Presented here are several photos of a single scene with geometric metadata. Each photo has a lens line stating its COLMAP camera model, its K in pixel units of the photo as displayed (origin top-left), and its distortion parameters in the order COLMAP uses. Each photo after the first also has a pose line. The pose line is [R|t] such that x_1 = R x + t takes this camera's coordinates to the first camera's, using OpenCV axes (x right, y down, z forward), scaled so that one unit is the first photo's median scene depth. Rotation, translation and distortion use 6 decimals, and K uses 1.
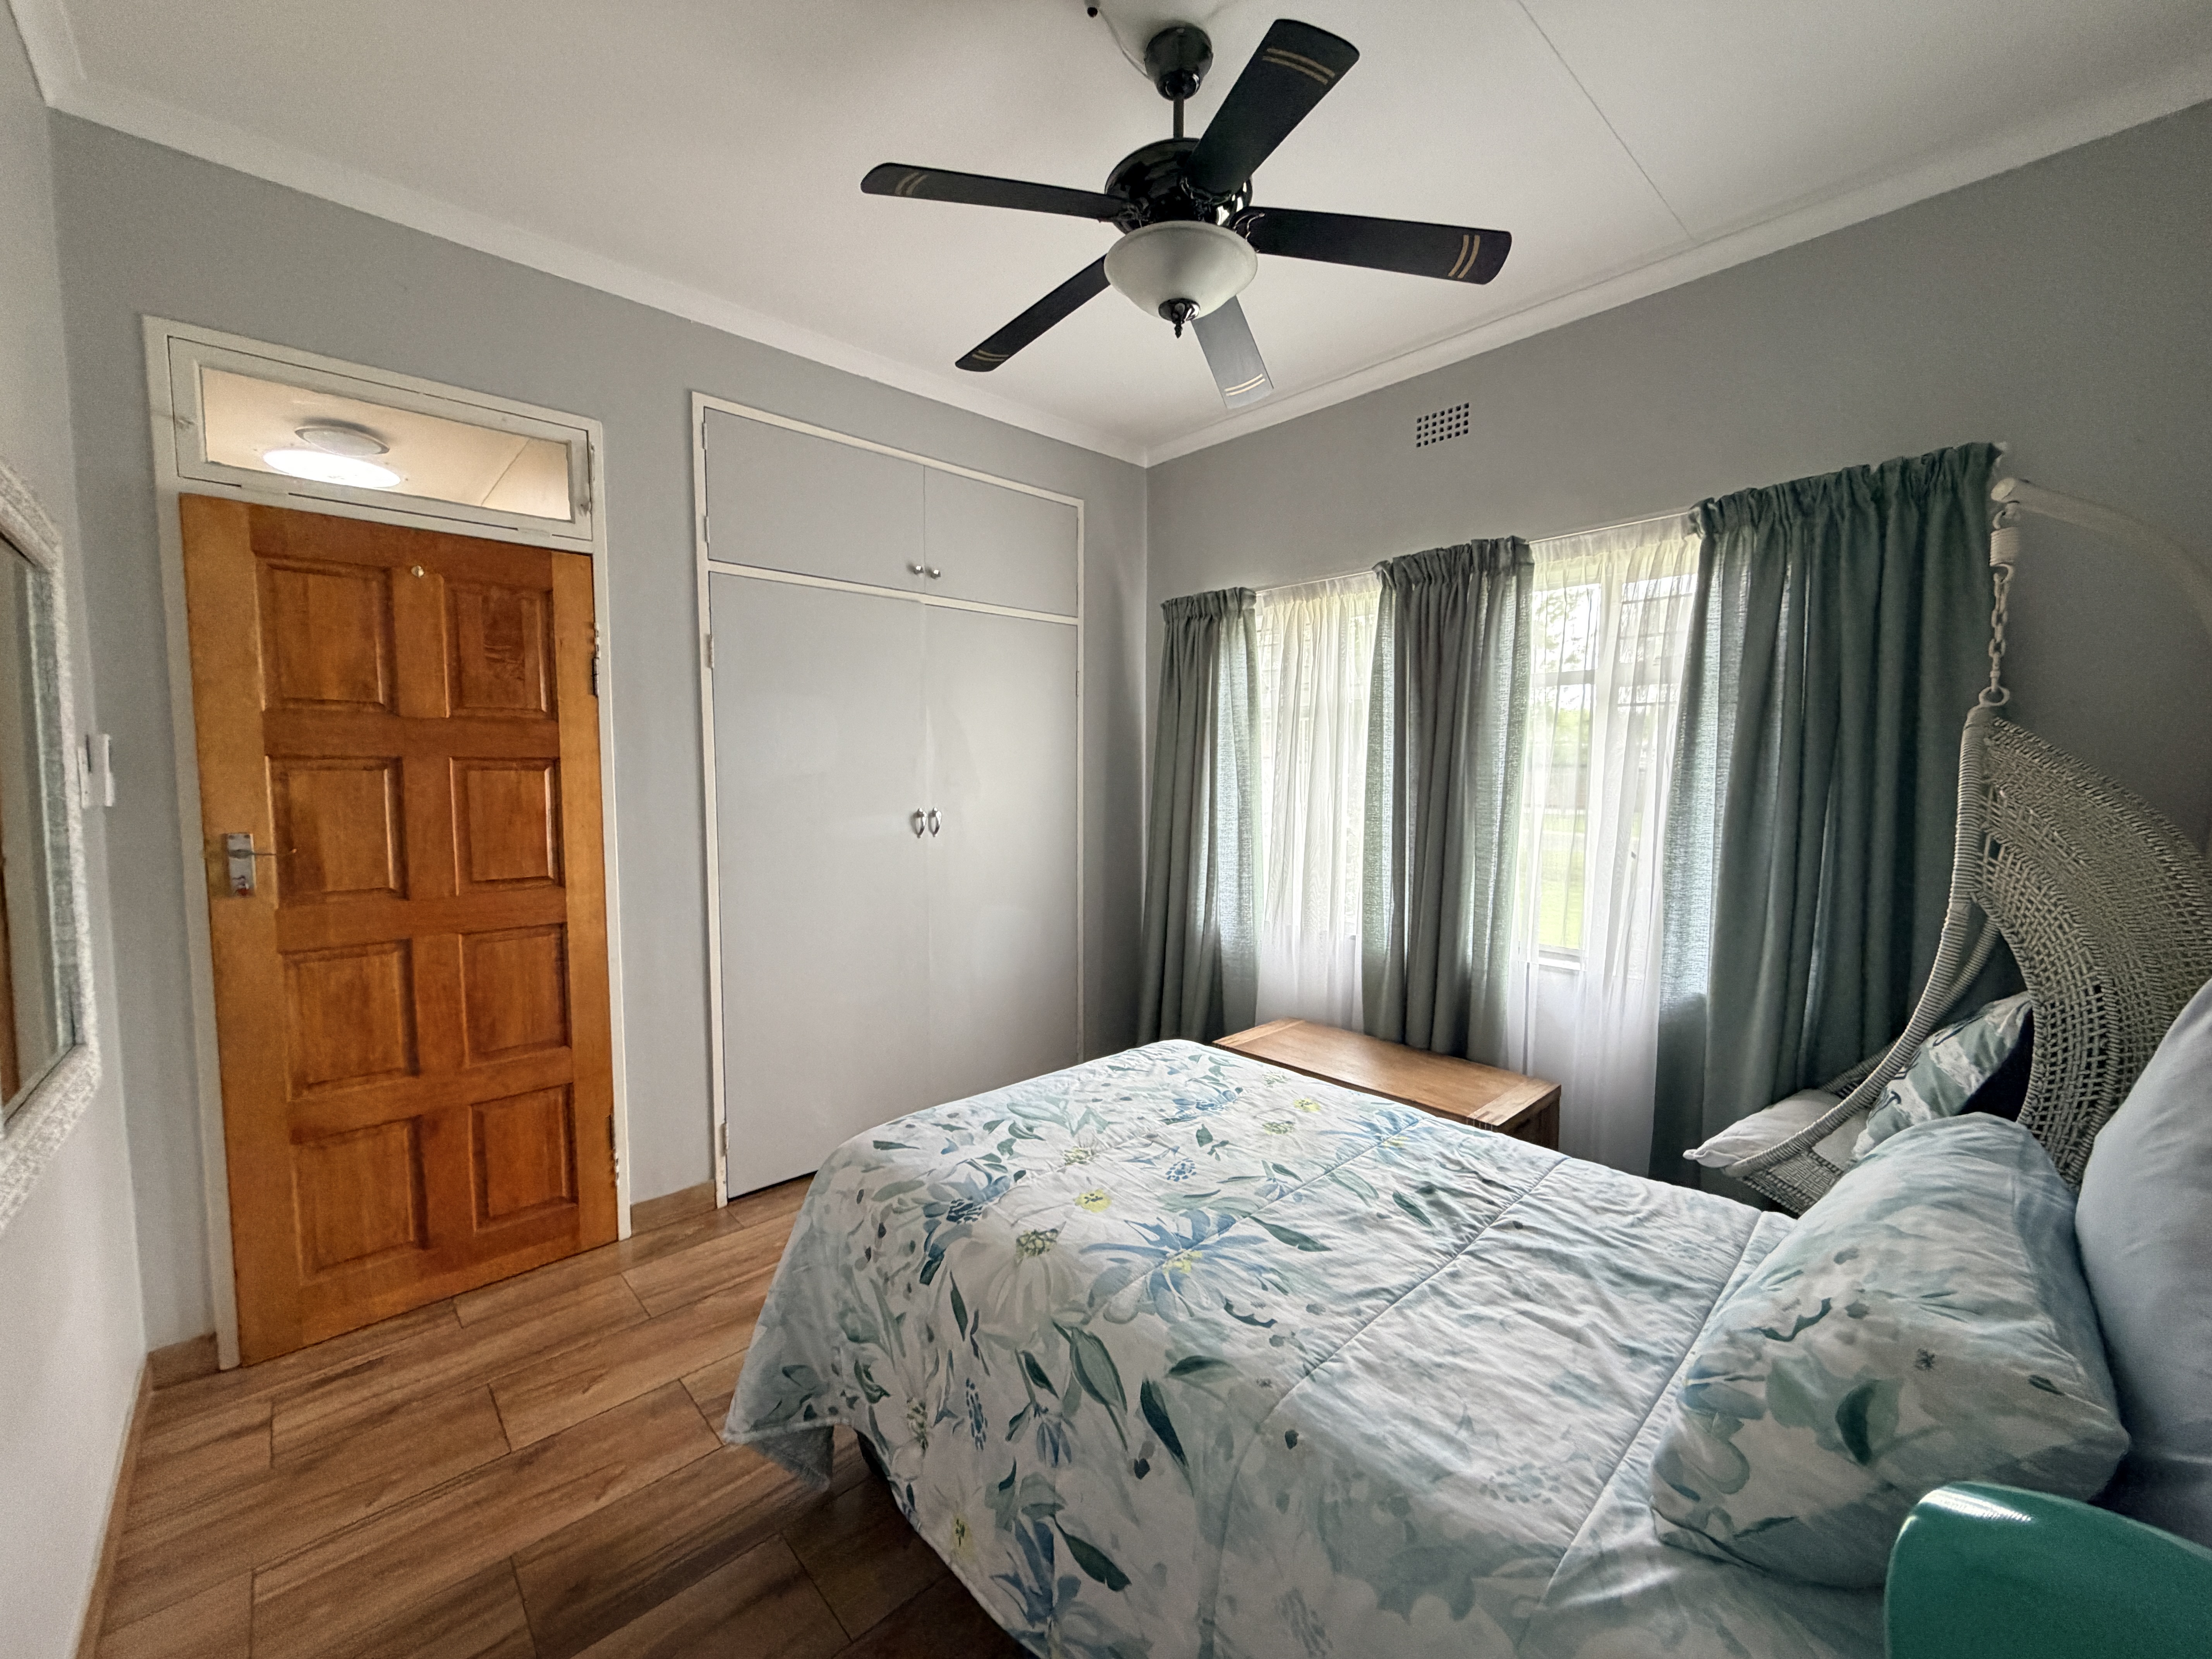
lens RADIAL K [[892.5, 0, 1098.0], [0, 892.5, 833.7], [0, 0, 1]] dist [0.009281, 0.000011]
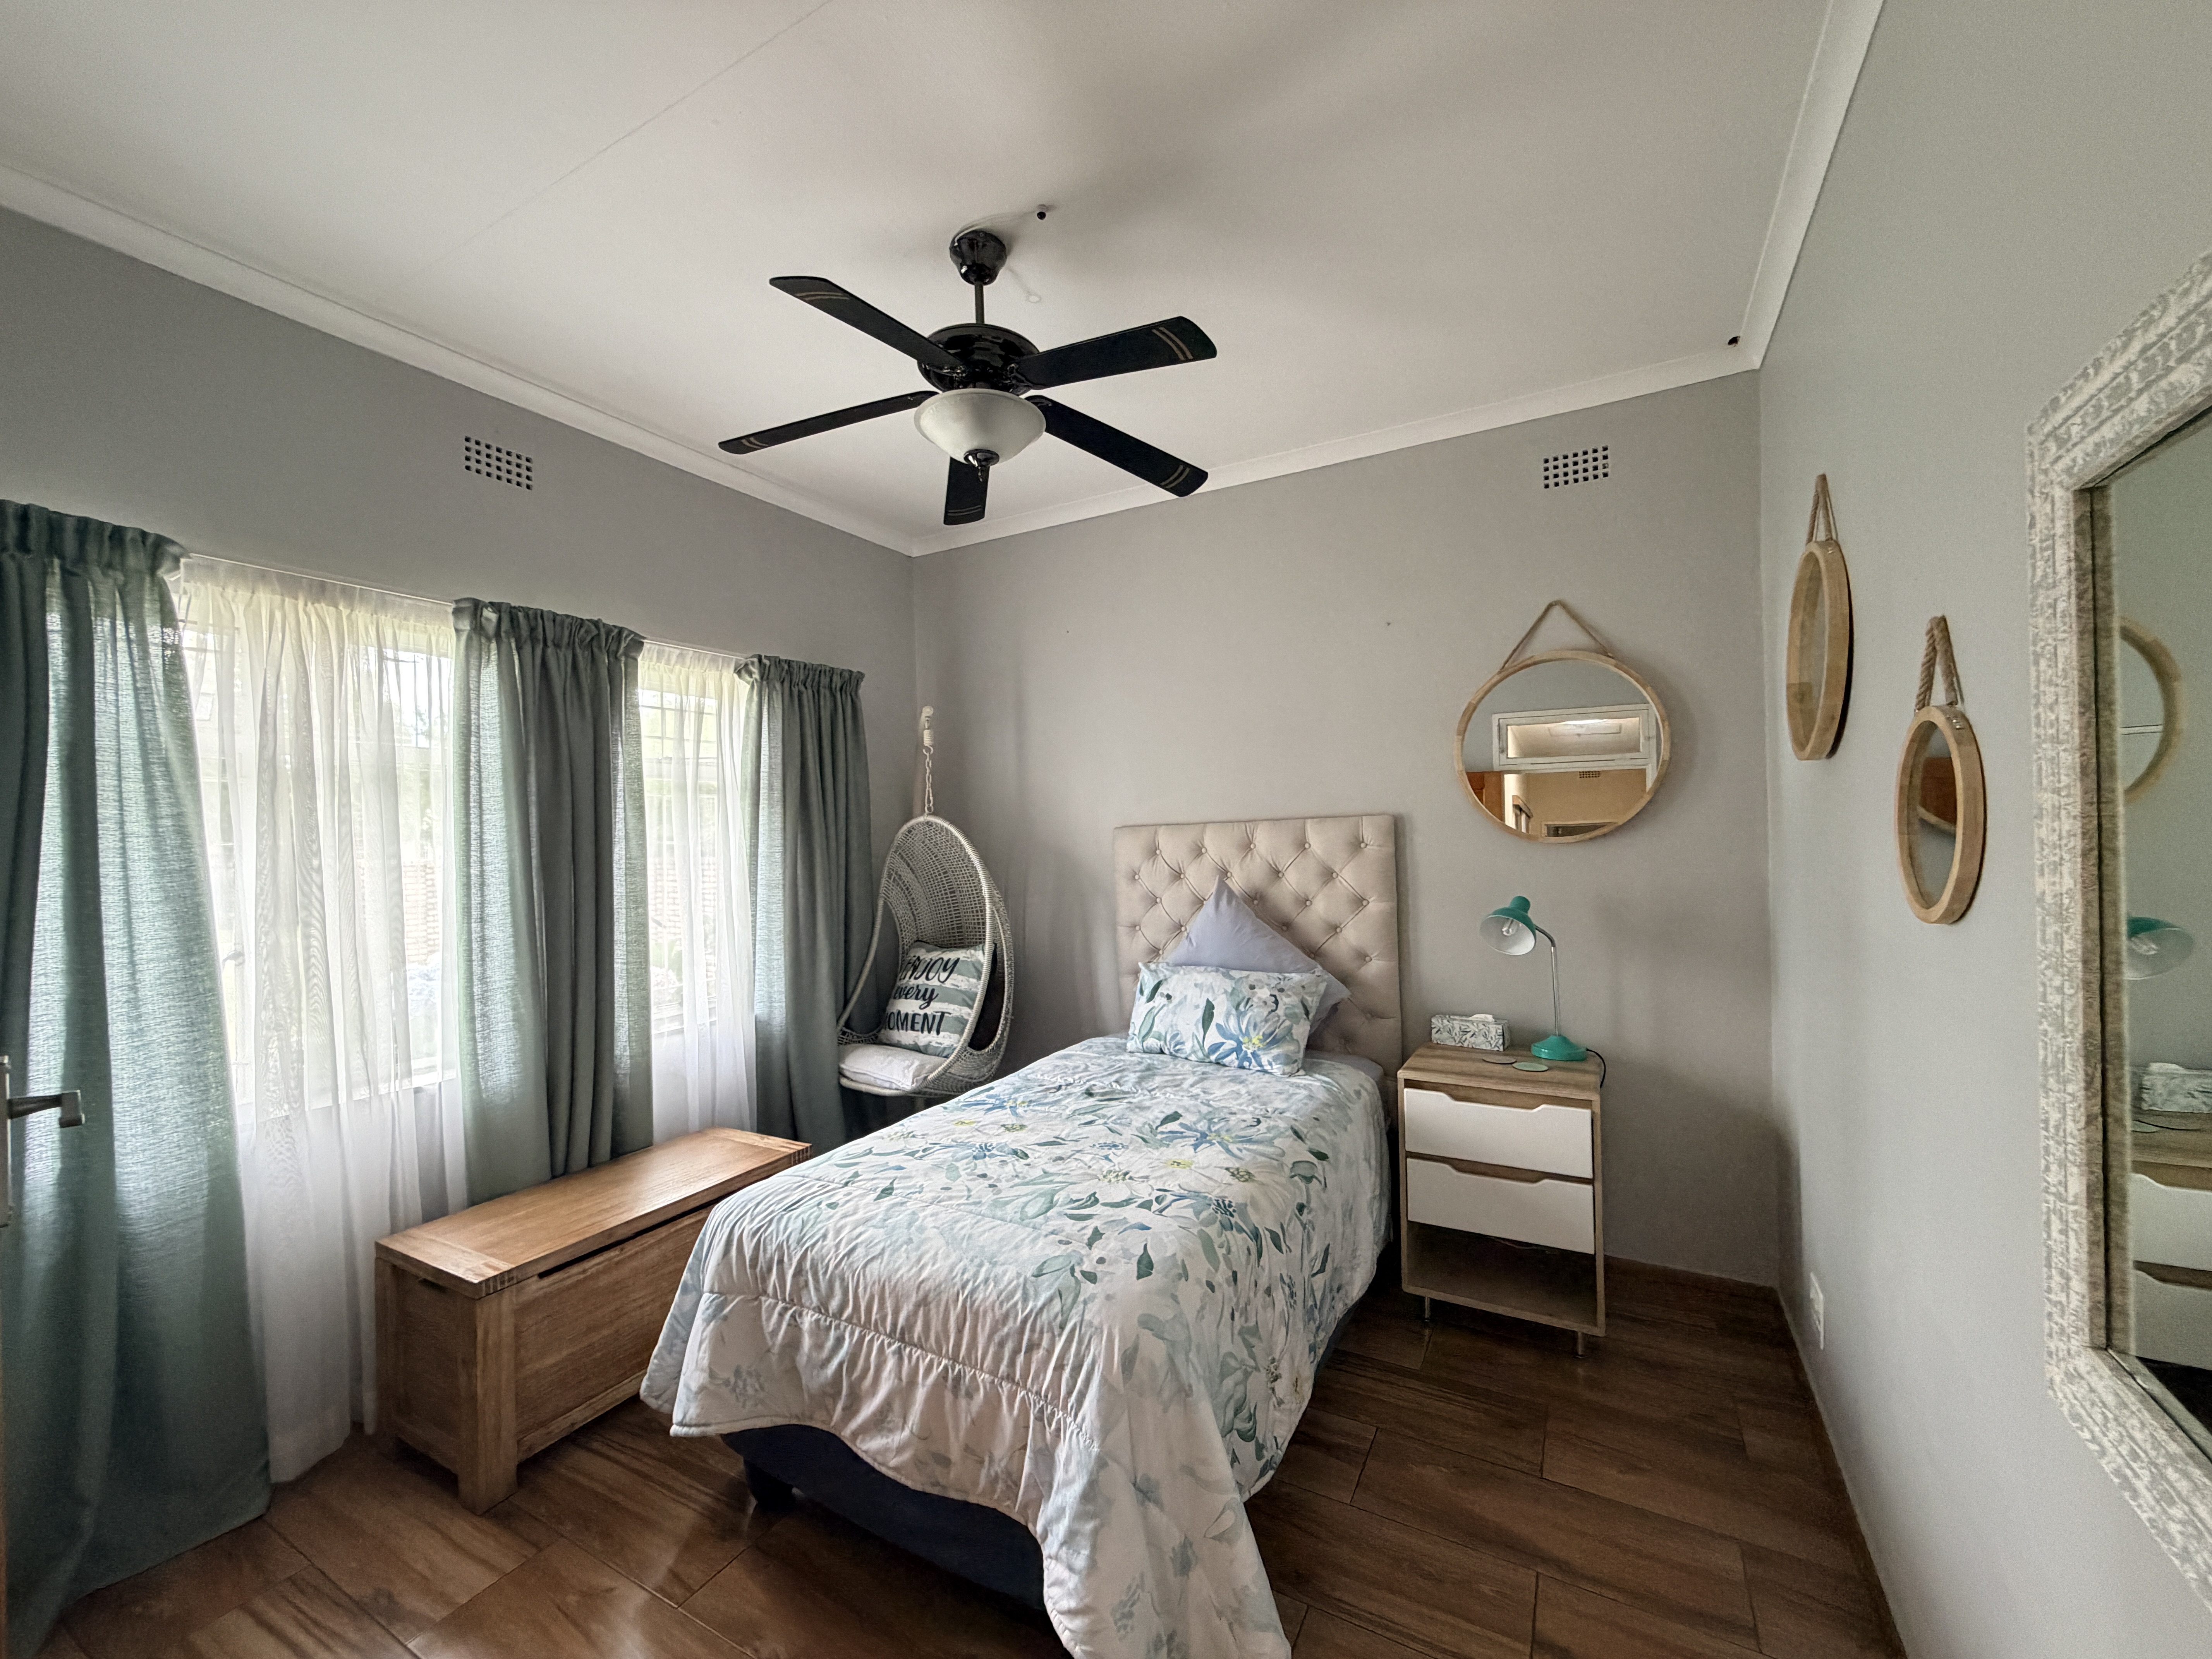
lens RADIAL K [[892.5, 0, 1099.3], [0, 892.5, 842.6], [0, 0, 1]] dist [0.009281, 0.000011]
pose [[-0.315763, -0.006492, 0.948816, -1.116196], [0.085832, 0.995681, 0.035377, -0.119800], [-0.944948, 0.092609, -0.313842, 1.331367]]
